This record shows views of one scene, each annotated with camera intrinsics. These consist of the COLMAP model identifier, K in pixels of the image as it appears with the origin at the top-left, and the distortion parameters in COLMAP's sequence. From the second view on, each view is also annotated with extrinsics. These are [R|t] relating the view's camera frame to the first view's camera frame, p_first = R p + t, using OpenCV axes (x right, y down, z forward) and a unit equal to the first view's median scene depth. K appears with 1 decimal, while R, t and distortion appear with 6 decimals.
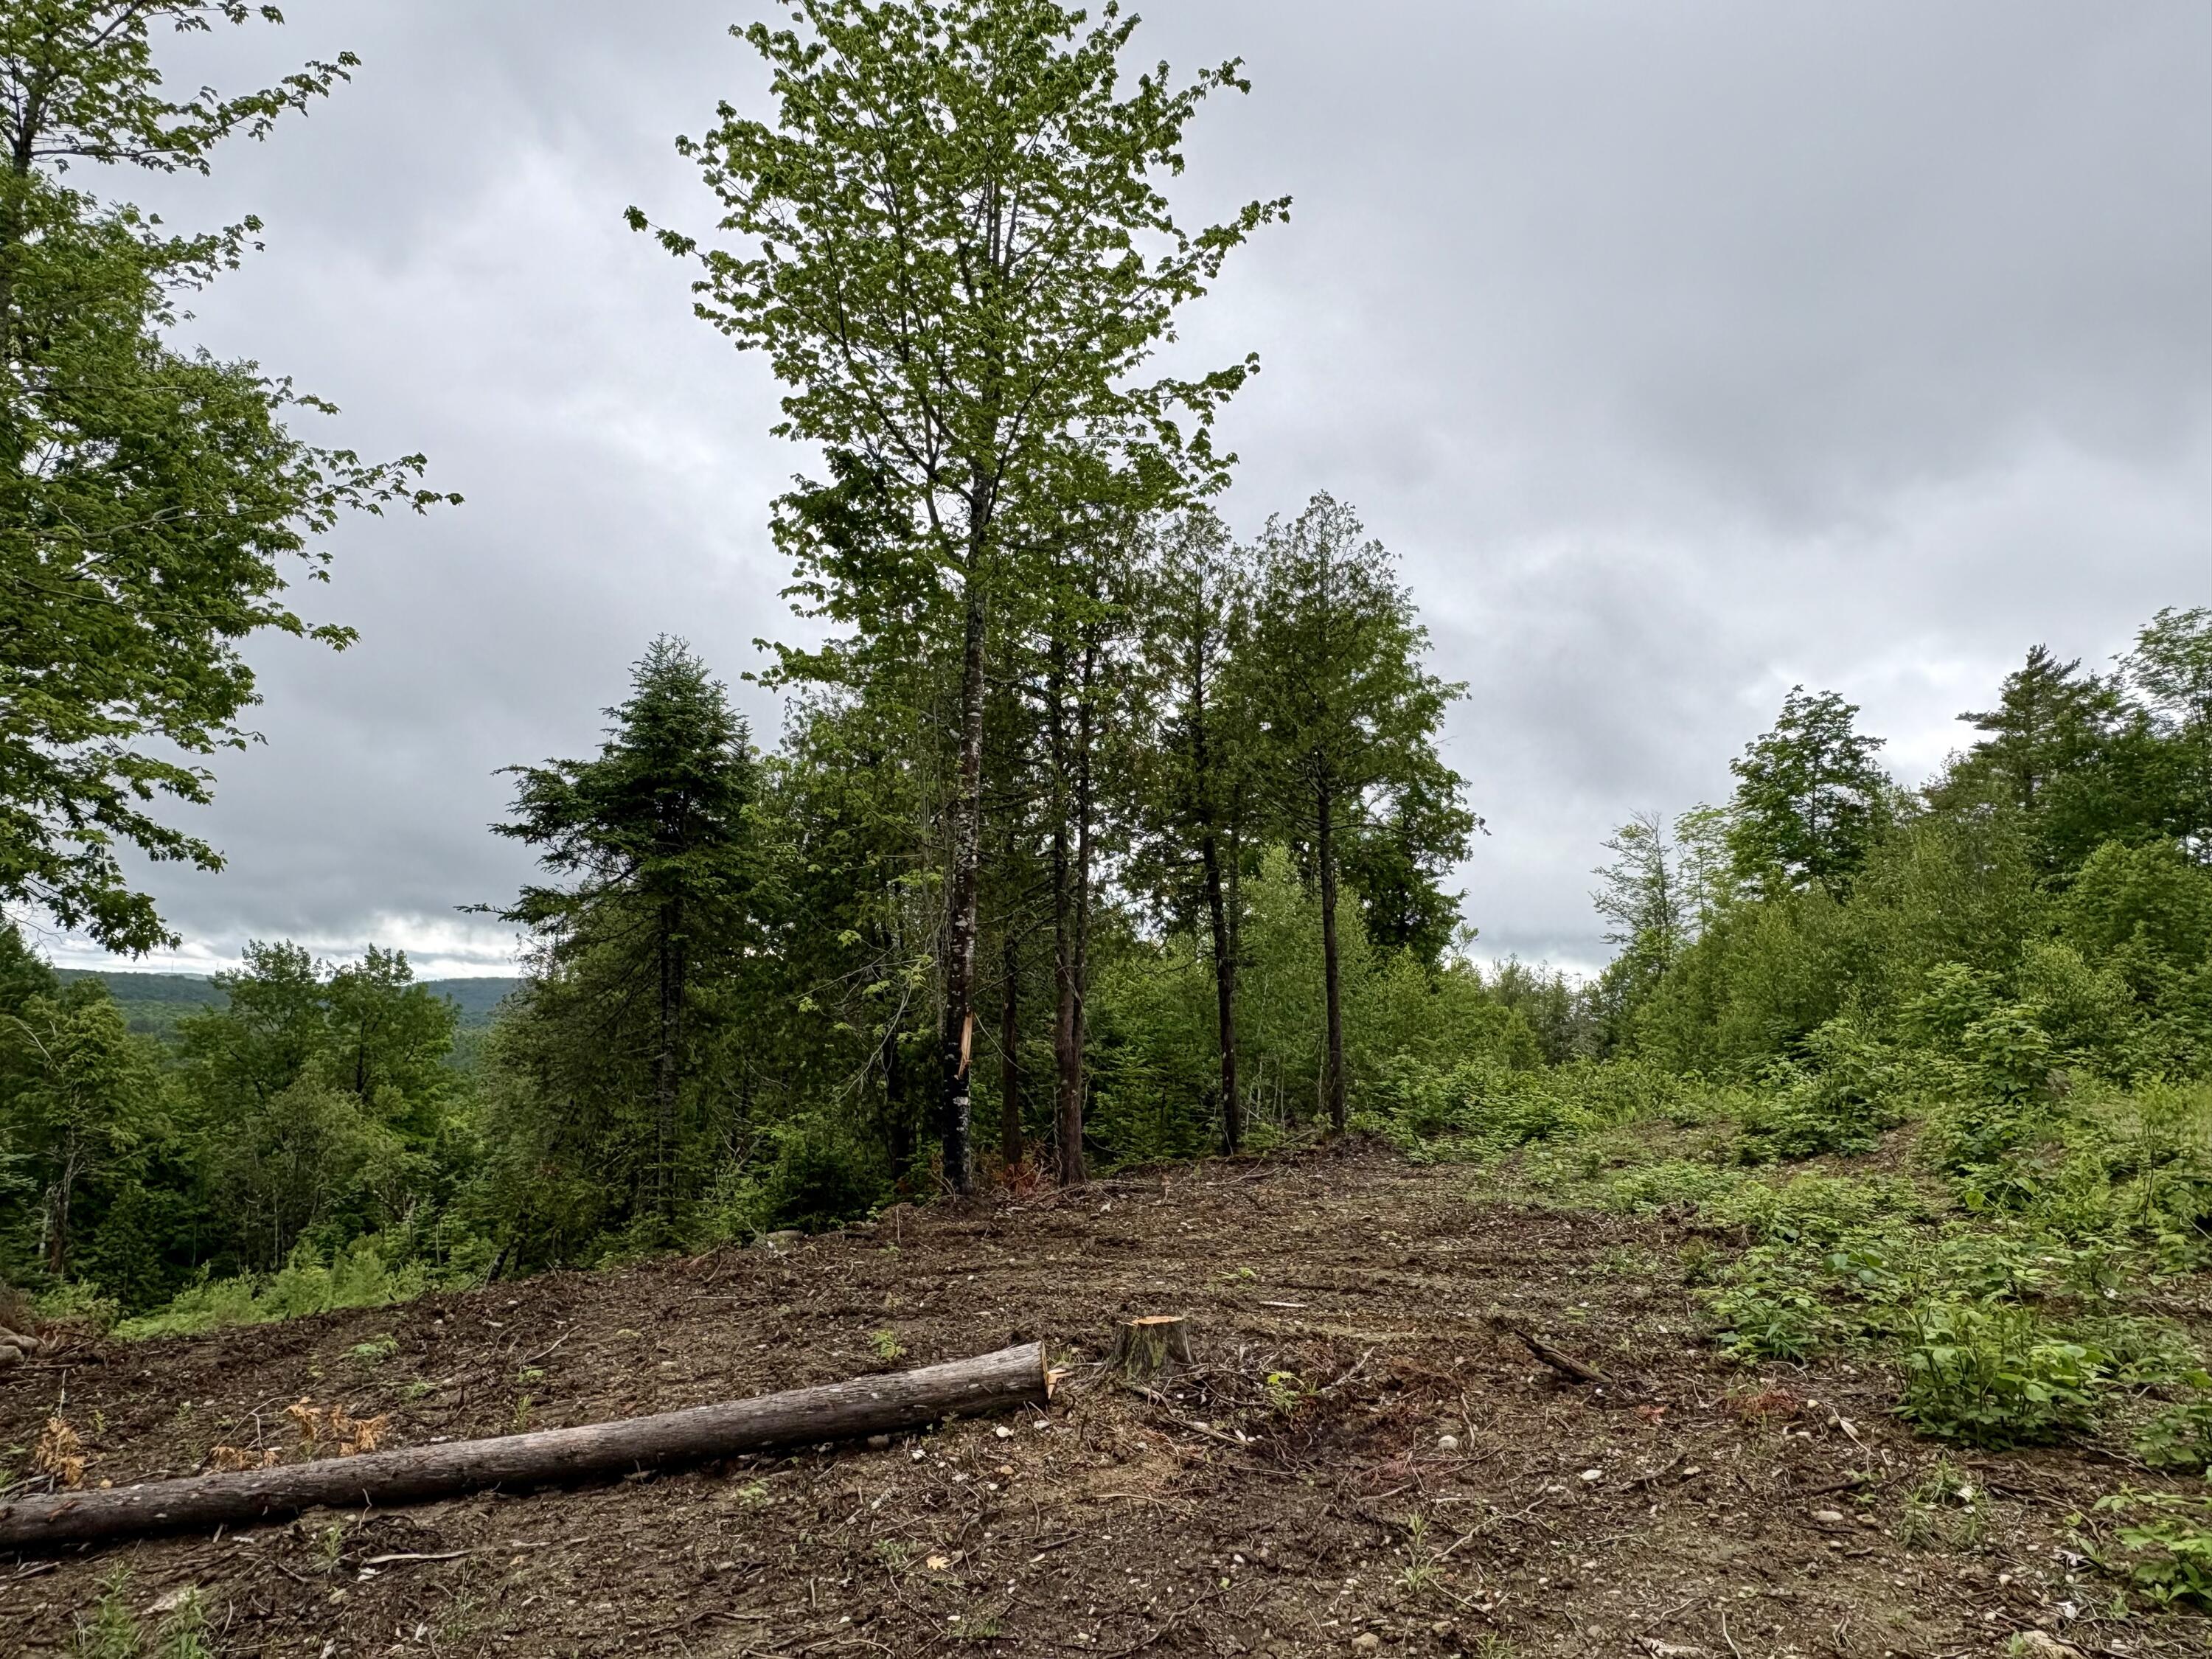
lens RADIAL K [[1443.2, 0, 1118.0], [0, 1443.2, 823.8], [0, 0, 1]] dist [-0.009572, 0.000143]
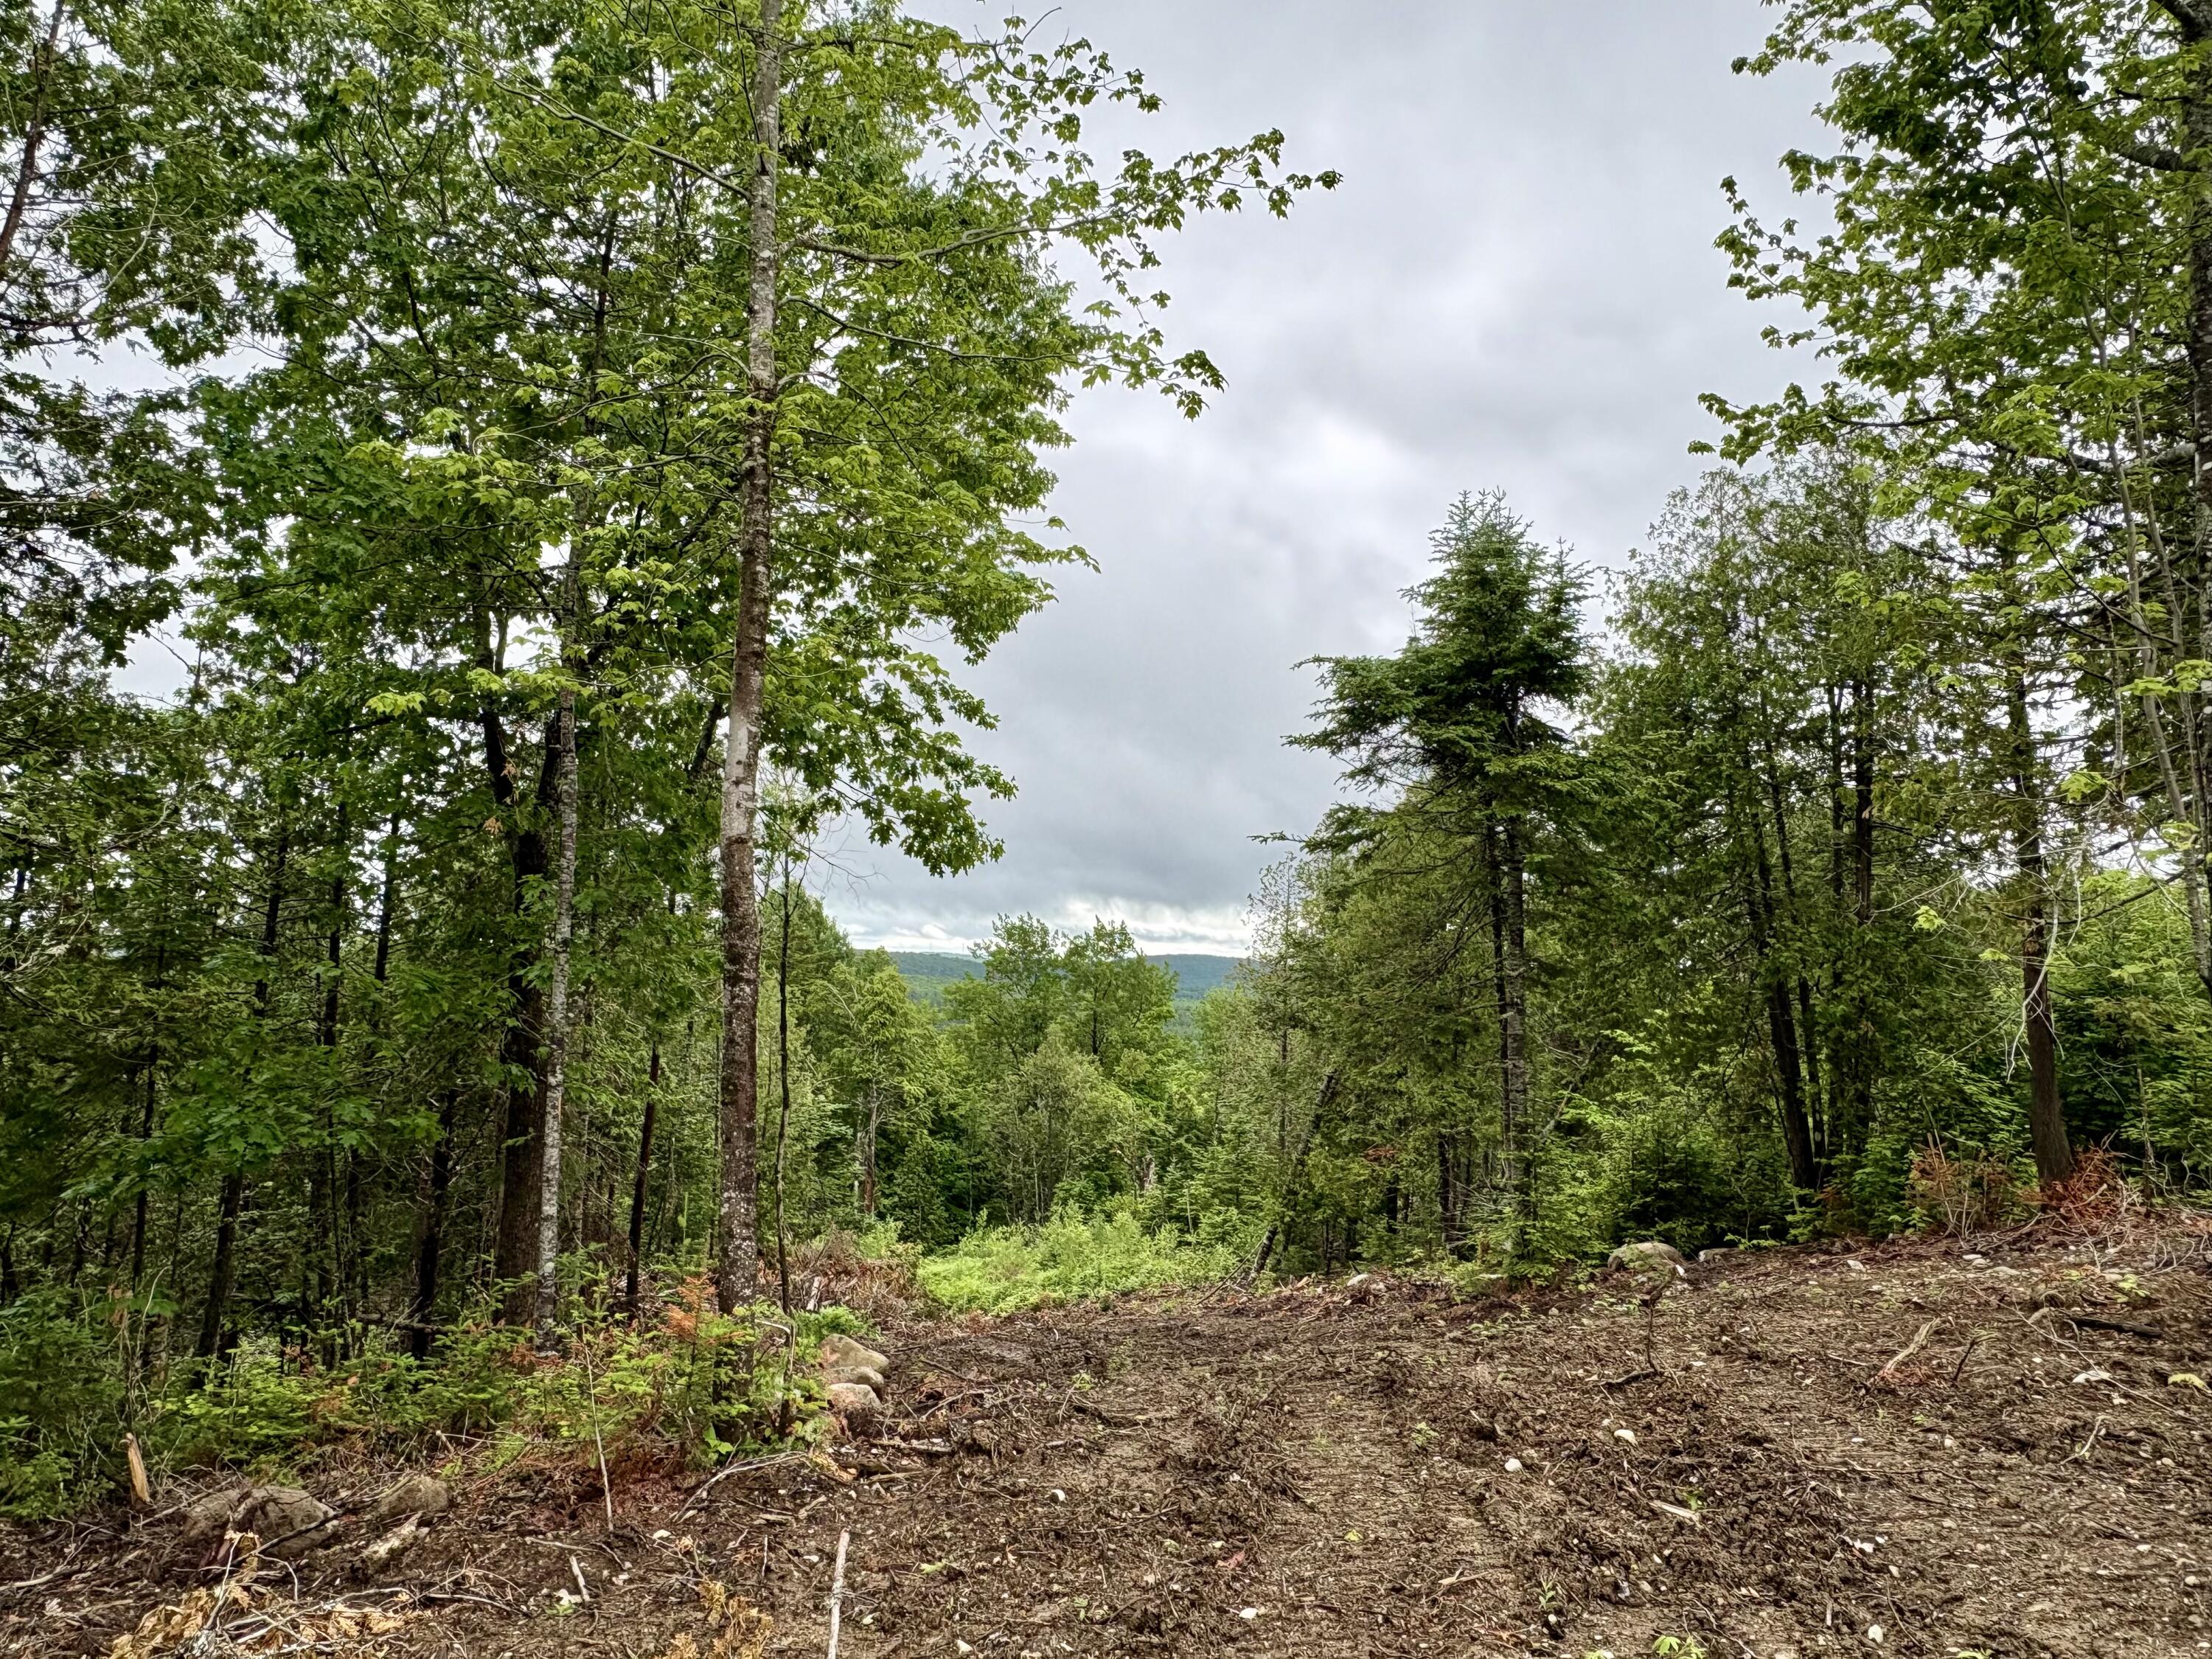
lens RADIAL K [[1443.2, 0, 1098.6], [0, 1443.2, 825.7], [0, 0, 1]] dist [-0.009572, 0.000143]
pose [[0.894114, -0.043597, -0.445712, -0.161602], [0.051427, 0.998662, 0.005480, 0.042316], [0.444877, -0.027822, 0.895159, 0.201405]]
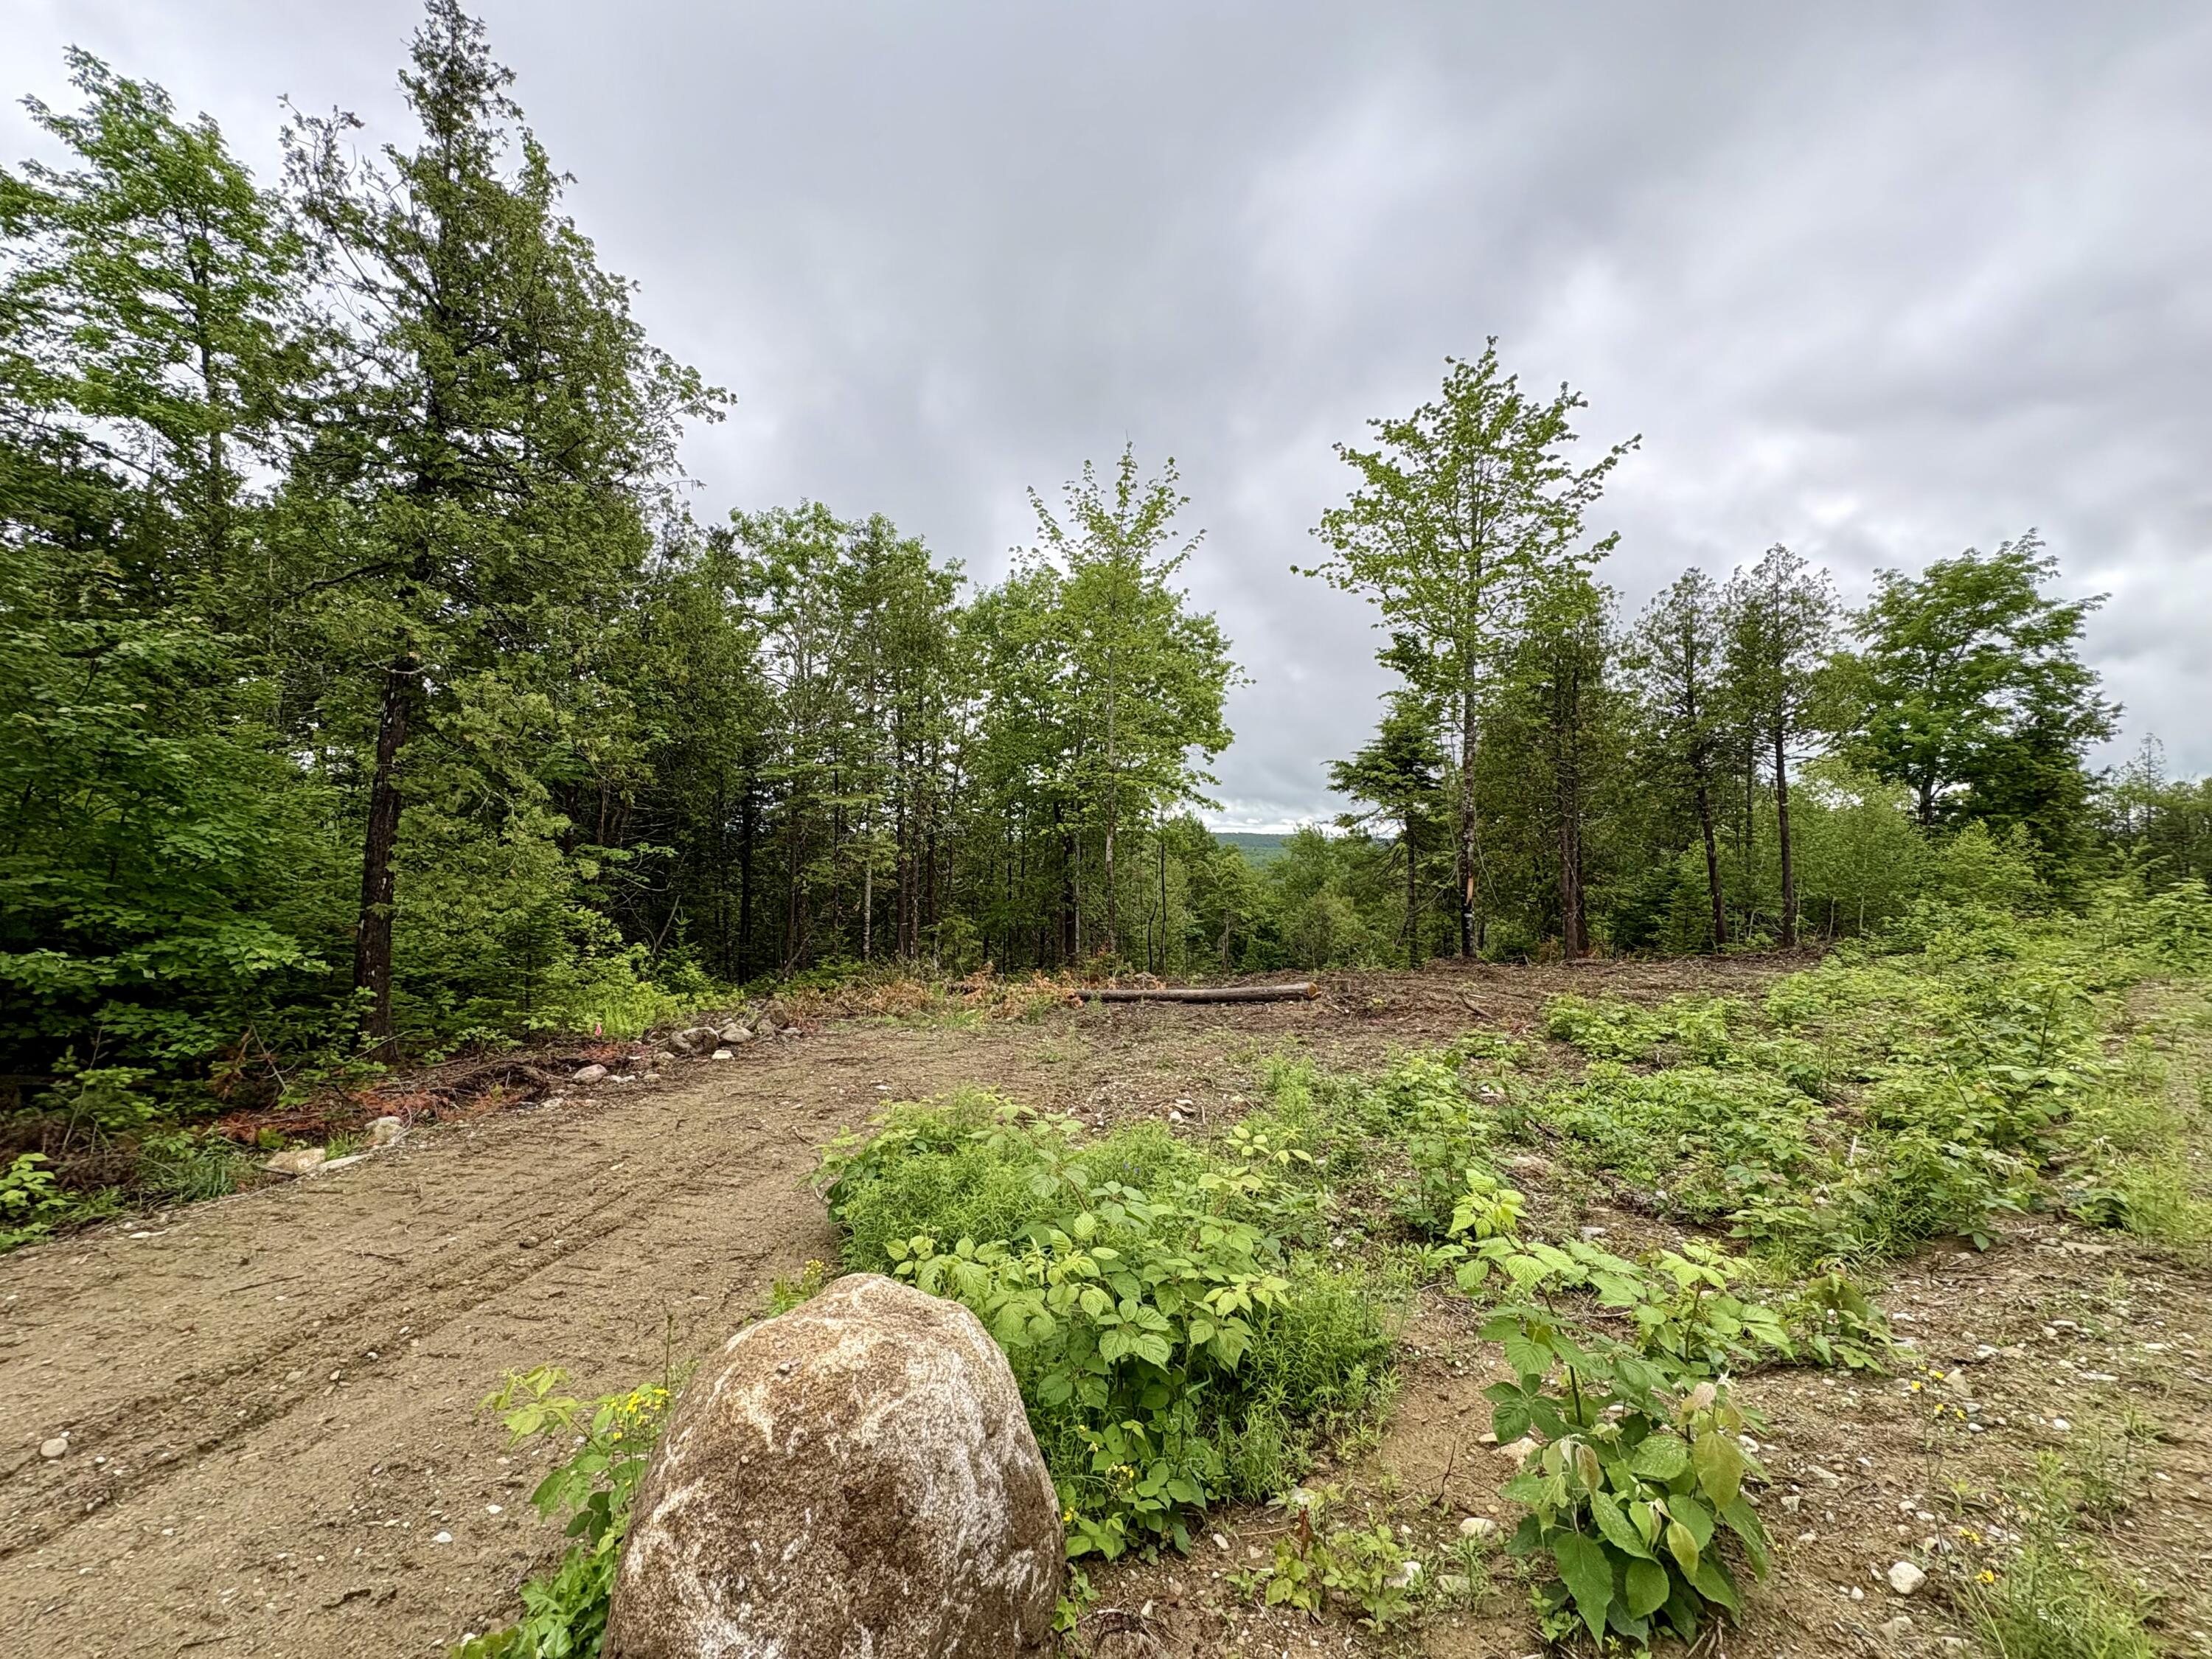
lens RADIAL K [[872.9, 0, 1117.8], [0, 872.9, 818.1], [0, 0, 1]] dist [0.002166, -0.000227]
pose [[0.714668, -0.029299, -0.698850, 0.286349], [0.092136, 0.994360, 0.052534, -0.050397], [0.693369, -0.101934, 0.713336, -0.207610]]
